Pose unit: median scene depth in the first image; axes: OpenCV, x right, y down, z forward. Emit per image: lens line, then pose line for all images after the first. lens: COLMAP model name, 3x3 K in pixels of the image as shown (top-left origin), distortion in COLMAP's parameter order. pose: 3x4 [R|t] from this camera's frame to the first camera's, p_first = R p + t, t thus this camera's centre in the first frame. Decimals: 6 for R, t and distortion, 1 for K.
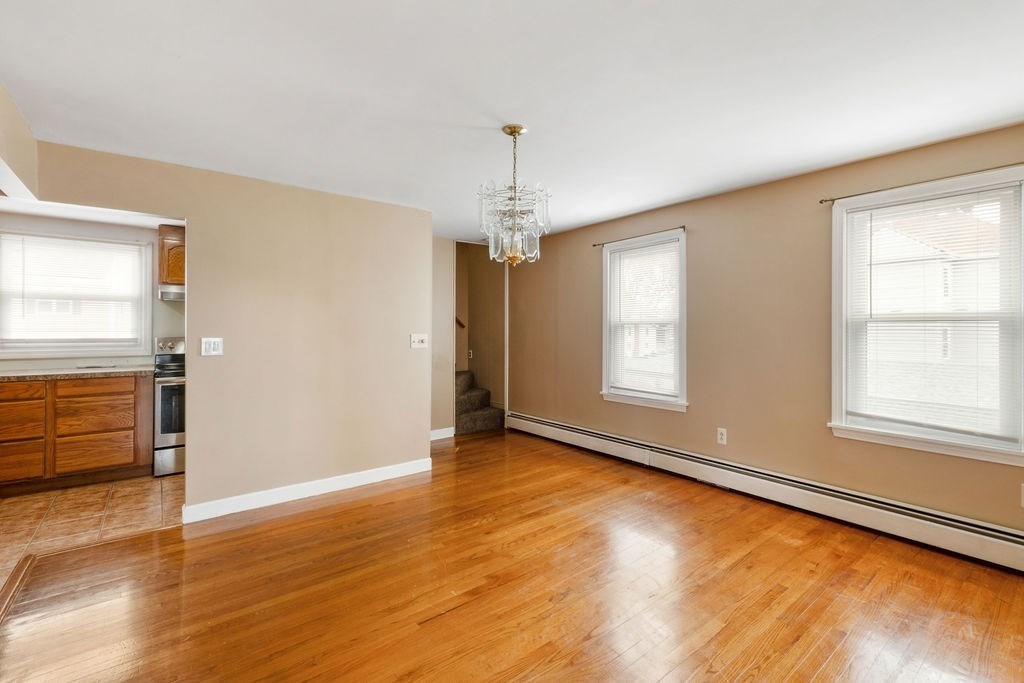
lens RADIAL K [[441.8, 0, 509.7], [0, 441.8, 332.9], [0, 0, 1]] dist [0.003327, 0.000305]
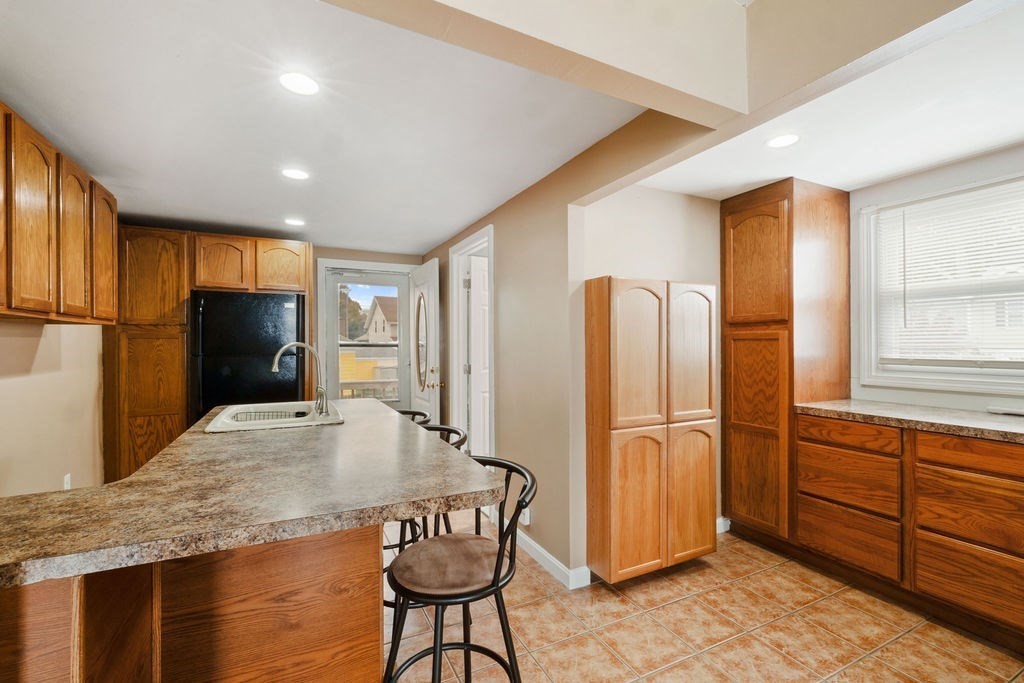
lens RADIAL K [[441.8, 0, 509.7], [0, 441.8, 342.0], [0, 0, 1]] dist [0.003327, 0.000305]
pose [[-0.214230, -0.007742, -0.976753, -0.326157], [-0.005683, 0.999962, -0.006679, -0.004462], [0.976767, 0.004120, -0.214266, 0.595035]]
